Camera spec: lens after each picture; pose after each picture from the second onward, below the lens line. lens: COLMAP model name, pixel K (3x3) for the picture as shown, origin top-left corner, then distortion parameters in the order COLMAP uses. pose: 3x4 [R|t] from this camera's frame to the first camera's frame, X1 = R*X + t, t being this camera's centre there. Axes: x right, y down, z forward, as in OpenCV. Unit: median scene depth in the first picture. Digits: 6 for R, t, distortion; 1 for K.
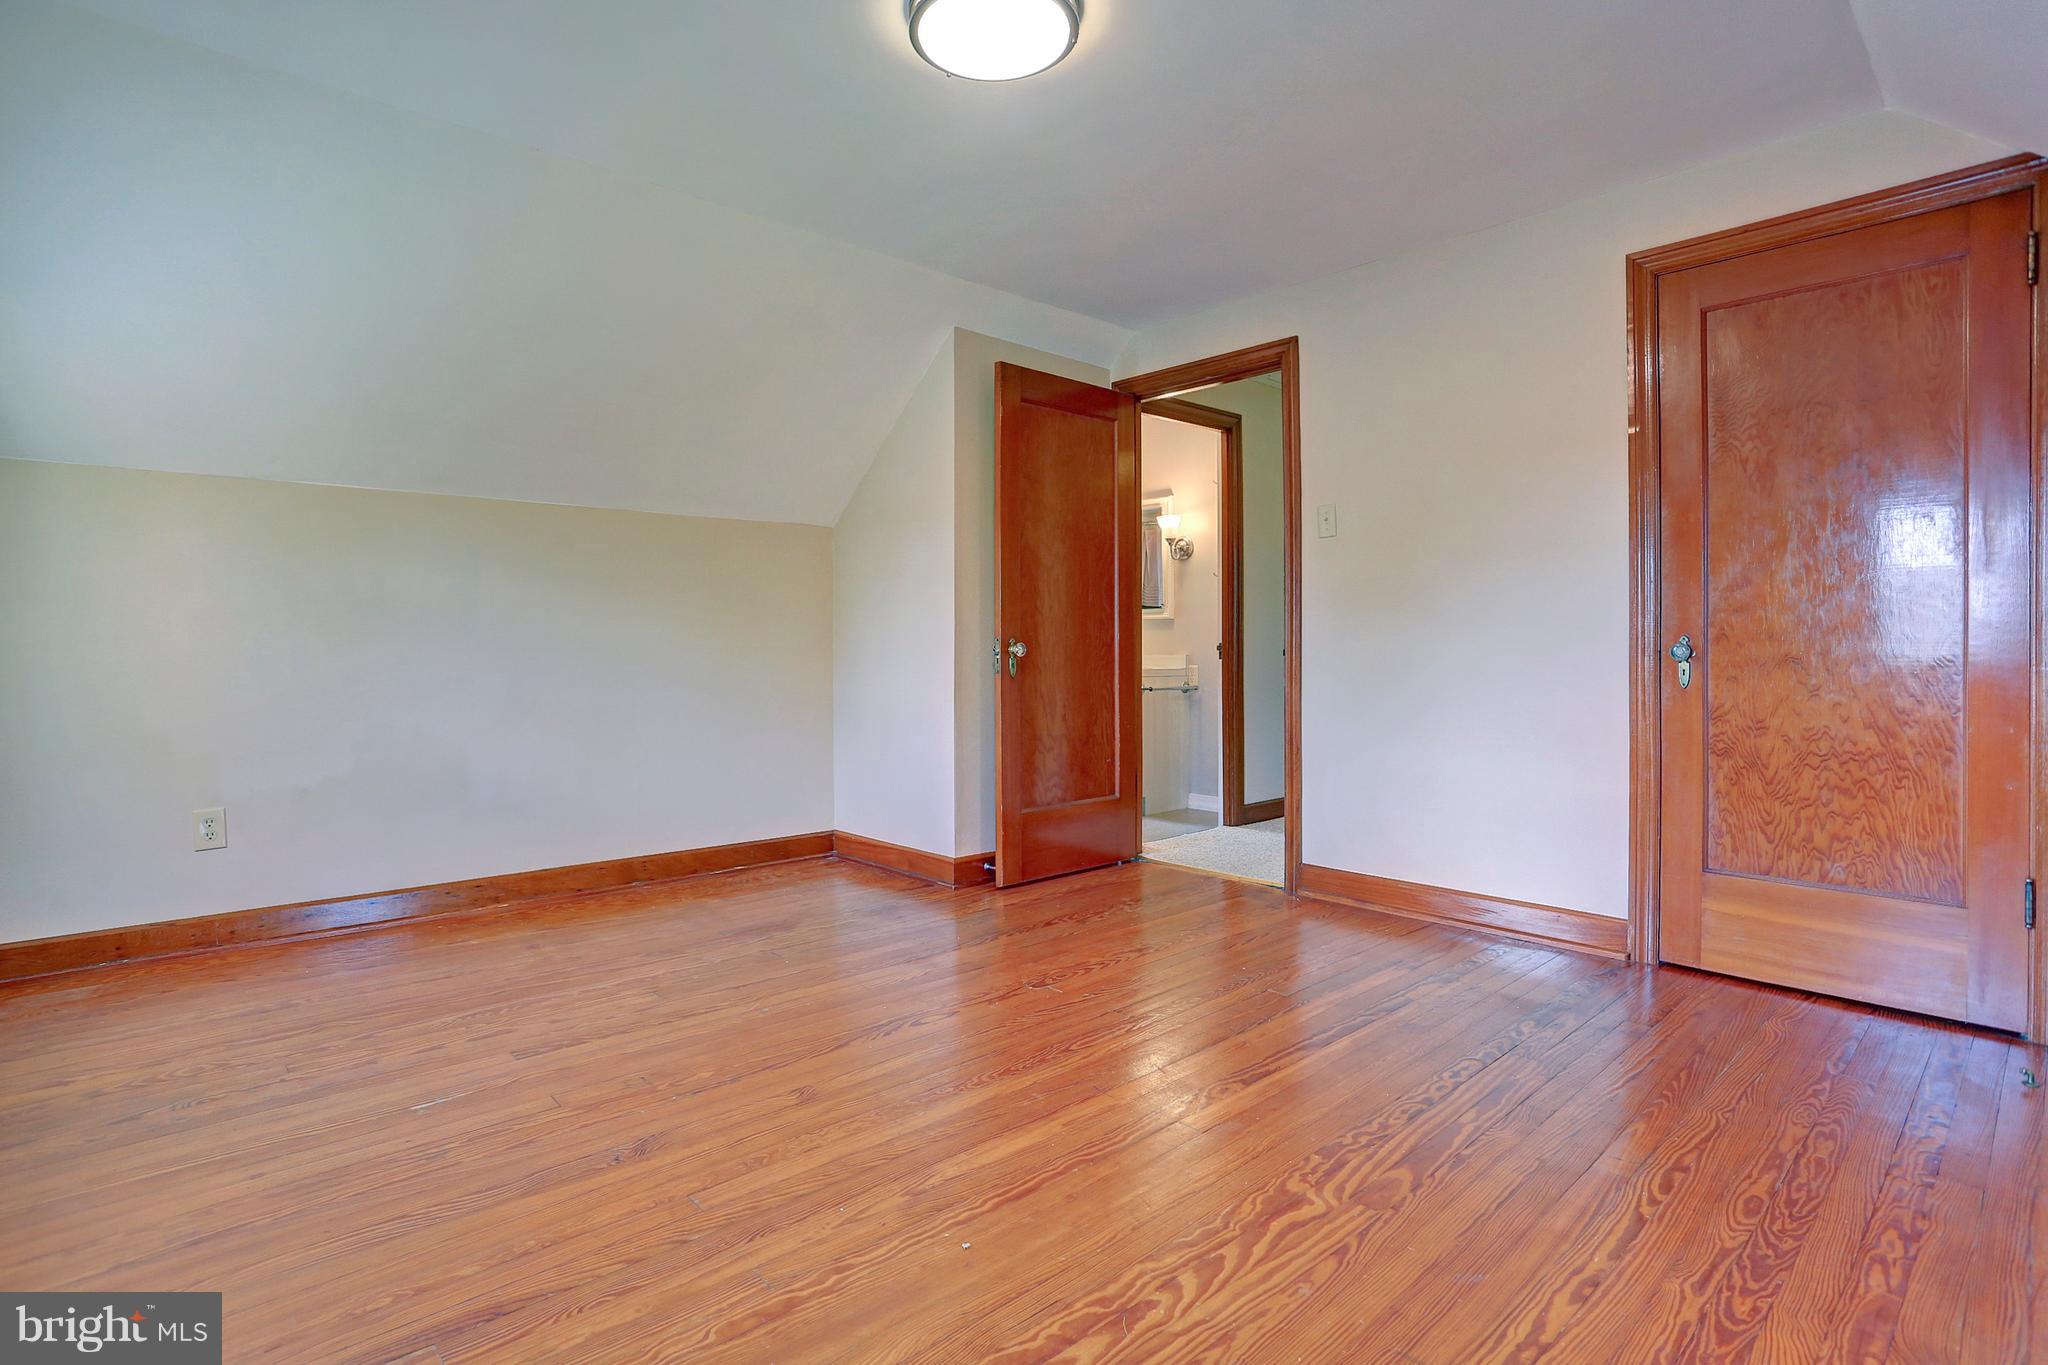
lens RADIAL K [[1004.4, 0, 1011.6], [0, 1004.4, 656.6], [0, 0, 1]] dist [-0.059585, 0.024288]
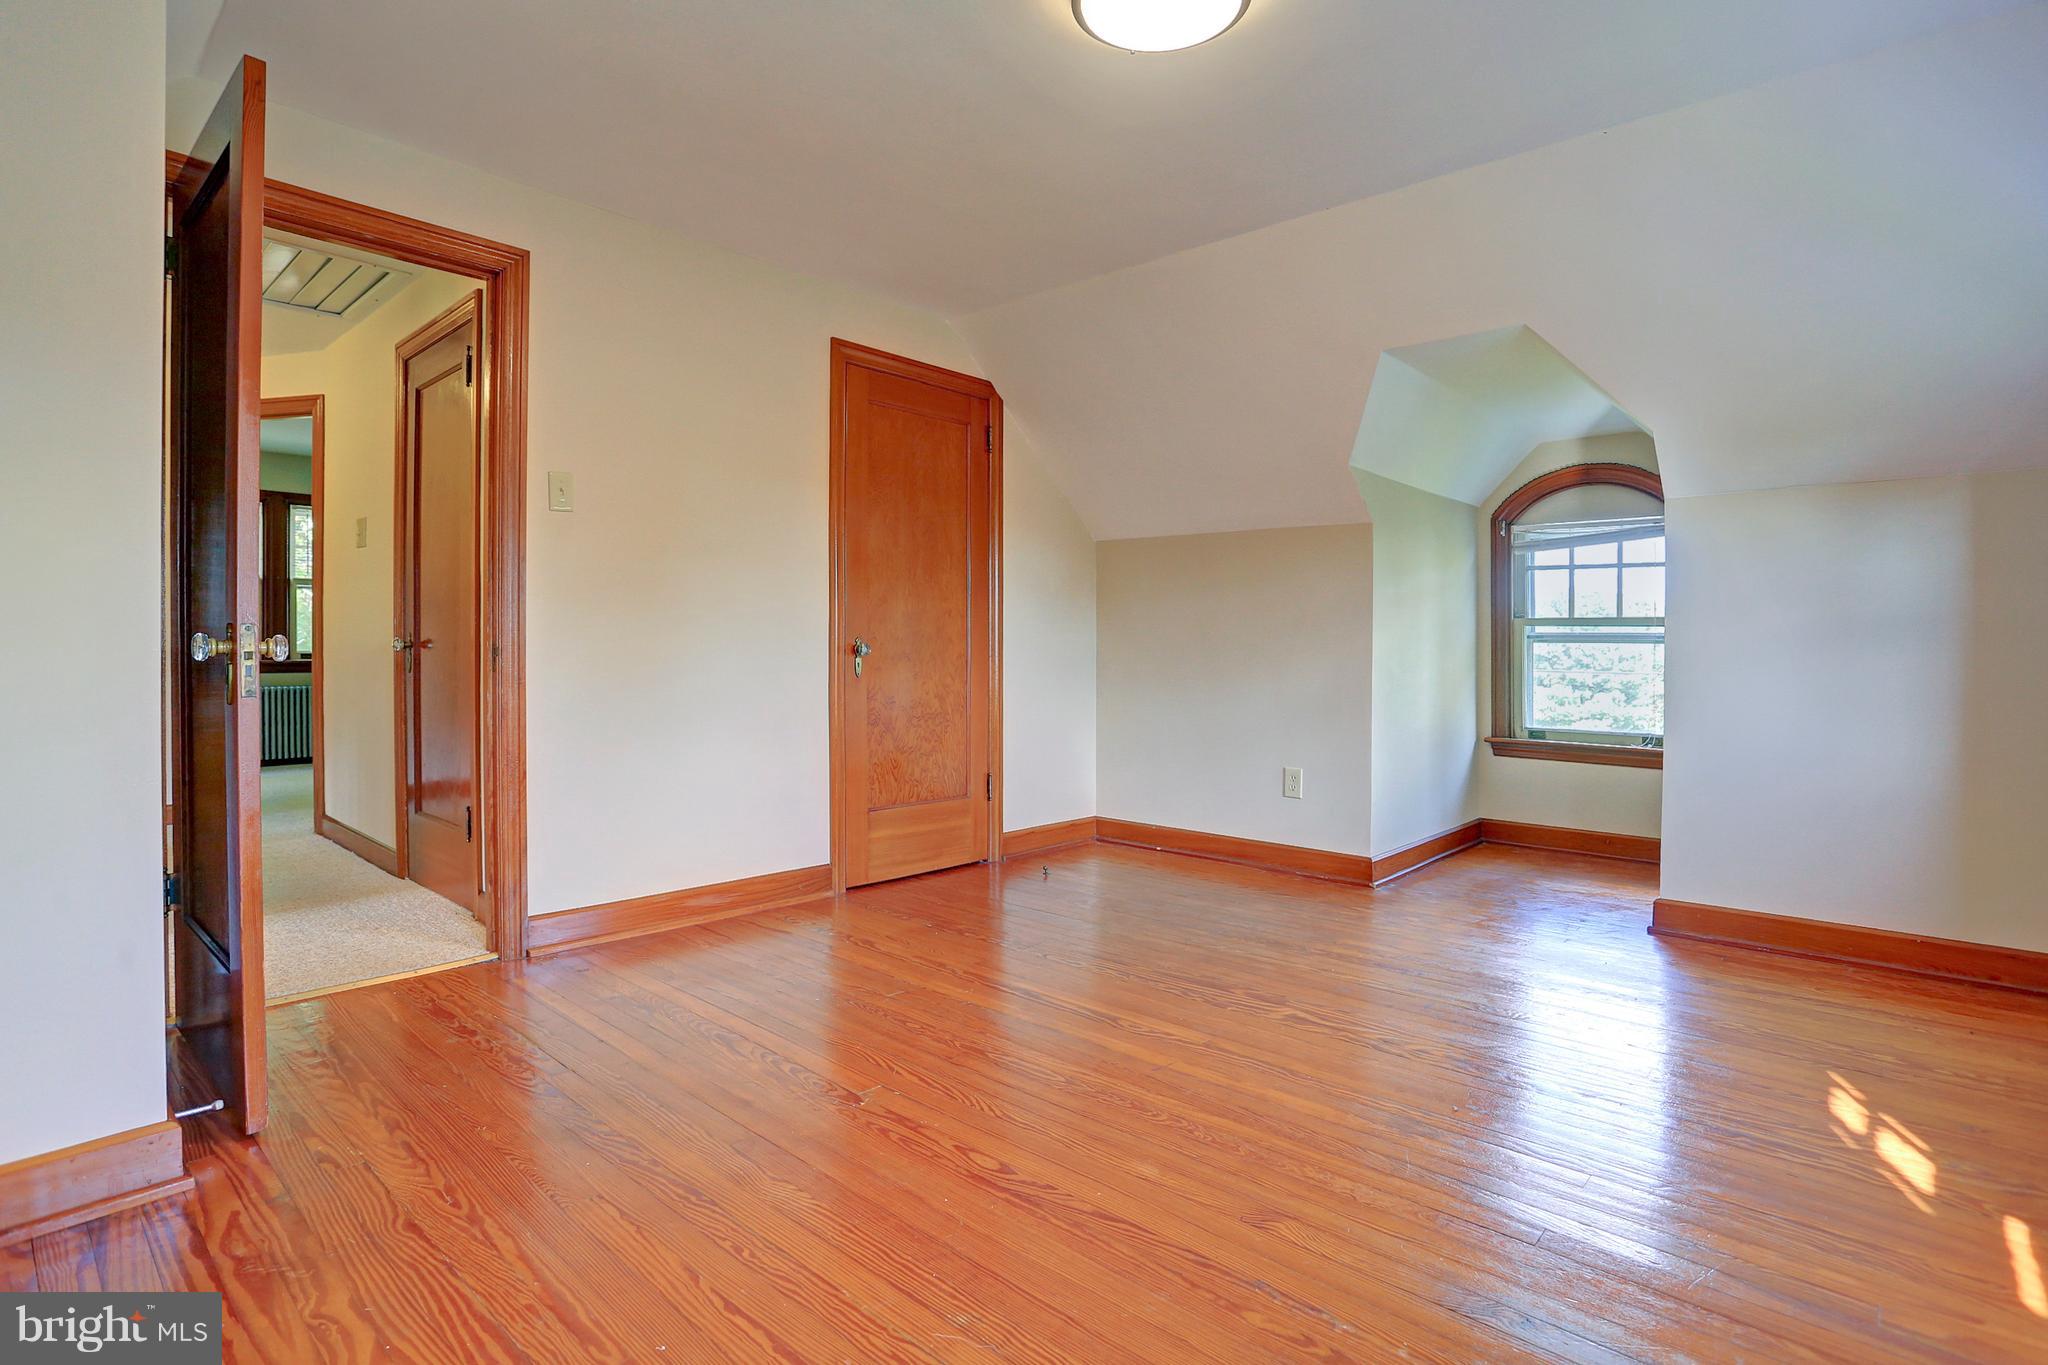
lens RADIAL K [[1004.4, 0, 1011.6], [0, 1004.4, 656.6], [0, 0, 1]] dist [-0.059585, 0.024288]
pose [[-0.071702, -0.015701, 0.997302, -0.760181], [0.005409, 0.999855, 0.016130, -0.019431], [-0.997411, 0.006551, -0.071607, 0.977803]]
